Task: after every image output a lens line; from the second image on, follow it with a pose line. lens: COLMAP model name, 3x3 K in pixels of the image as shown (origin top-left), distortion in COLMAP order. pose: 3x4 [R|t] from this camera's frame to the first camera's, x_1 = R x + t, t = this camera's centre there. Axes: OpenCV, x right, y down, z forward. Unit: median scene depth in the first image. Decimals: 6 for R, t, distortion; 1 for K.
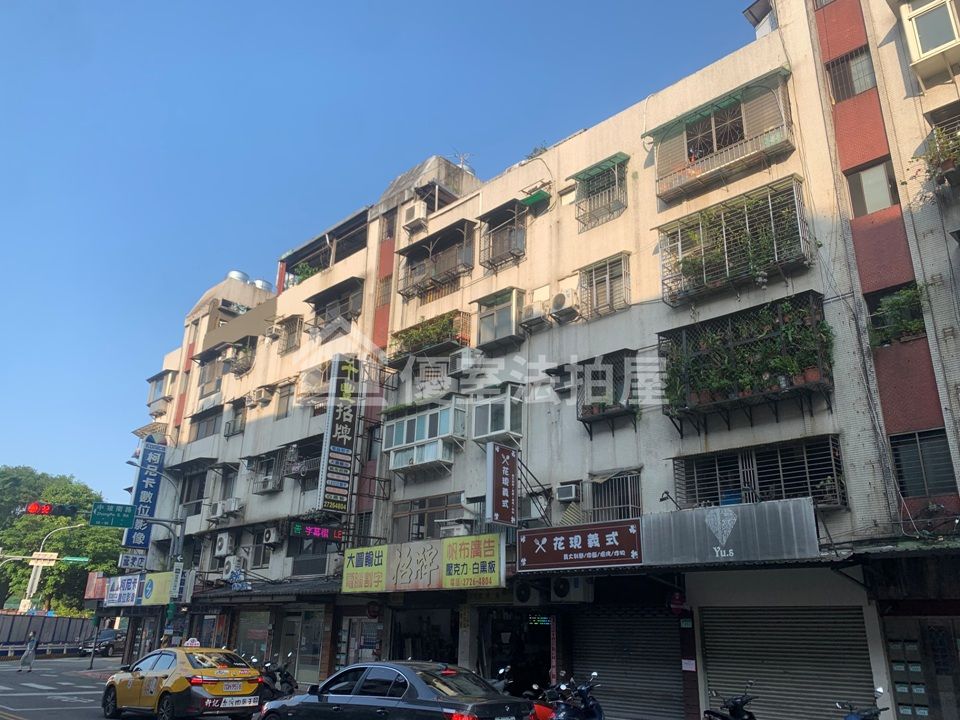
lens RADIAL K [[736.2, 0, 481.7], [0, 736.2, 354.5], [0, 0, 1]] dist [0.180428, -0.486006]
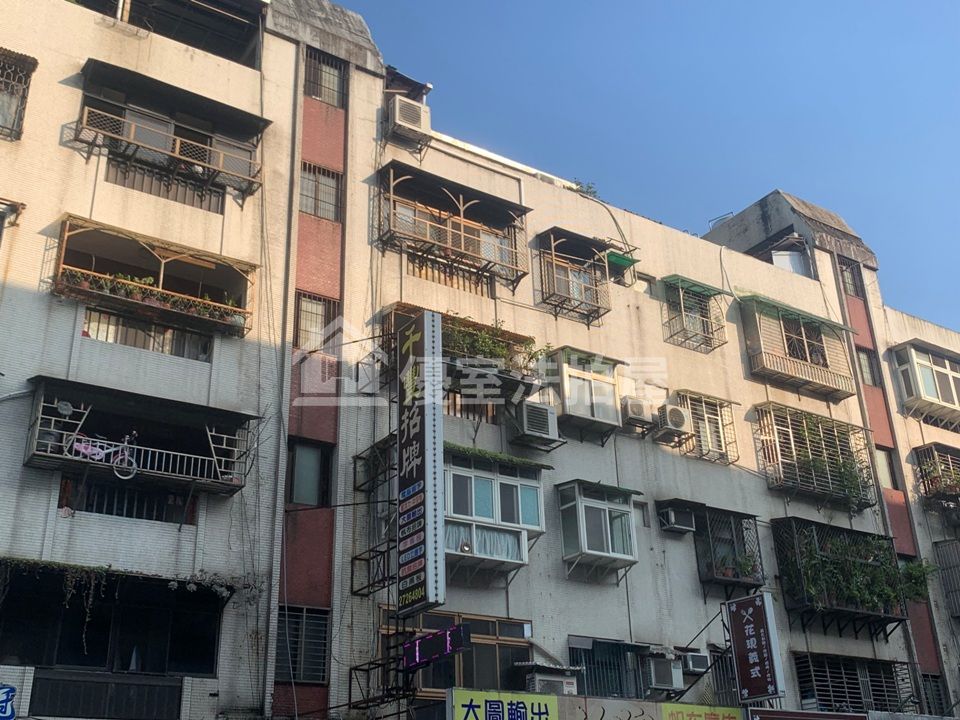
lens RADIAL K [[1076.5, 0, 480.0], [0, 1076.5, 360.0], [0, 0, 1]] dist [0.194057, -0.582851]
pose [[0.205235, 0.383558, 0.900423, -1.123677], [-0.313885, 0.897205, -0.310644, 0.334626], [-0.927014, -0.218874, 0.304531, 0.933949]]
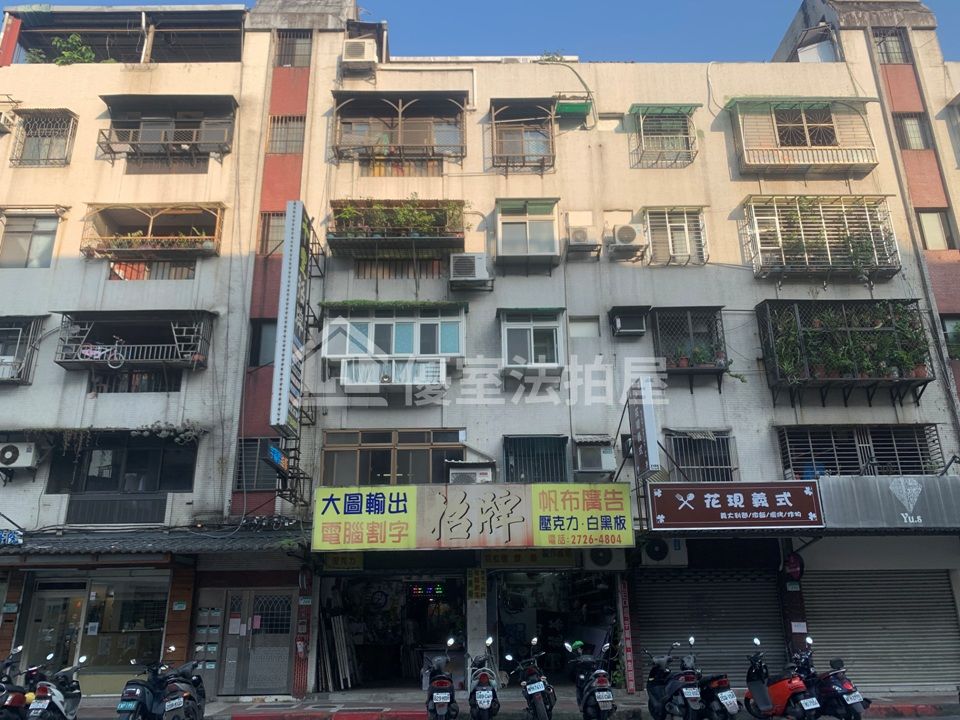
lens RADIAL K [[737.5, 0, 474.0], [0, 737.5, 366.8], [0, 0, 1]] dist [0.079815, -0.150216]
pose [[0.708154, 0.196581, 0.678140, -0.651455], [-0.221938, 0.973751, -0.050513, 0.183617], [-0.670270, -0.114734, 0.733195, 0.496752]]
